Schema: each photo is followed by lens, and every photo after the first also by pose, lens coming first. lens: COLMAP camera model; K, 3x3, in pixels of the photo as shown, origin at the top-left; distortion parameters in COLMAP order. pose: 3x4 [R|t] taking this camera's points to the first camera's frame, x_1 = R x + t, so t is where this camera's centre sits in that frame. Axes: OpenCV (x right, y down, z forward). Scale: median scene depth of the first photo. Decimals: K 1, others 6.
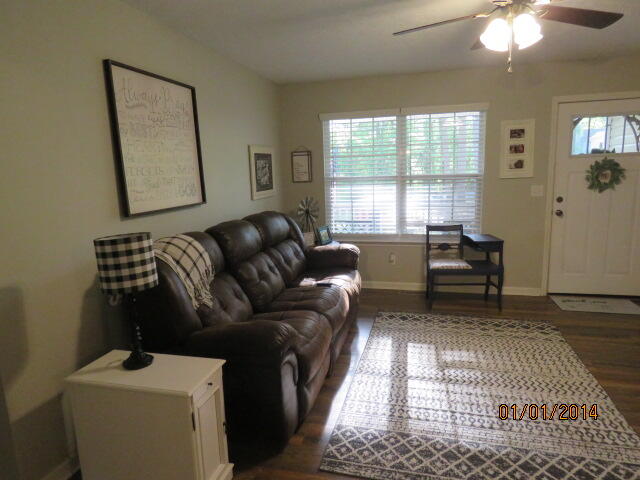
lens RADIAL K [[409.2, 0, 320.0], [0, 409.2, 240.0], [0, 0, 1]] dist [-0.005703, -0.005451]
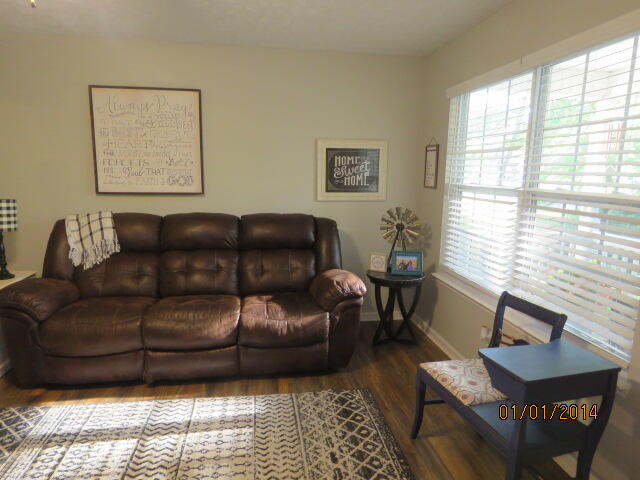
lens RADIAL K [[409.2, 0, 320.0], [0, 409.2, 240.0], [0, 0, 1]] dist [-0.005703, -0.005451]
pose [[0.387145, 0.194034, -0.901371, 0.853435], [-0.187210, 0.973784, 0.129214, -0.167875], [0.902813, 0.118721, 0.413321, 0.829431]]
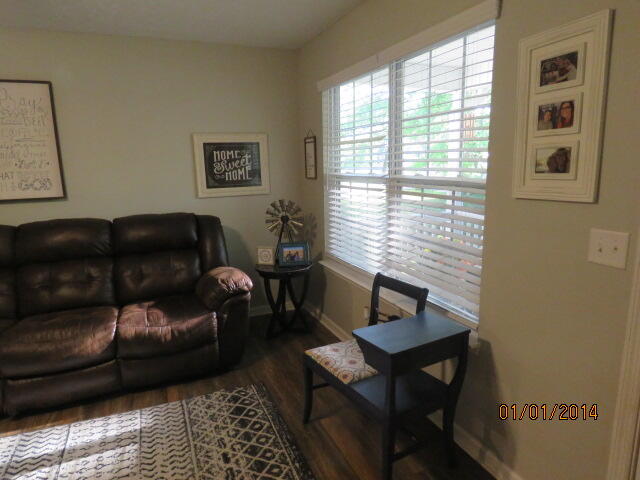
lens RADIAL K [[409.2, 0, 320.0], [0, 409.2, 240.0], [0, 0, 1]] dist [-0.005703, -0.005451]
pose [[0.601691, 0.168051, -0.780850, 0.875201], [-0.135561, 0.984918, 0.107512, -0.176548], [0.787141, 0.041164, 0.615398, 0.866364]]
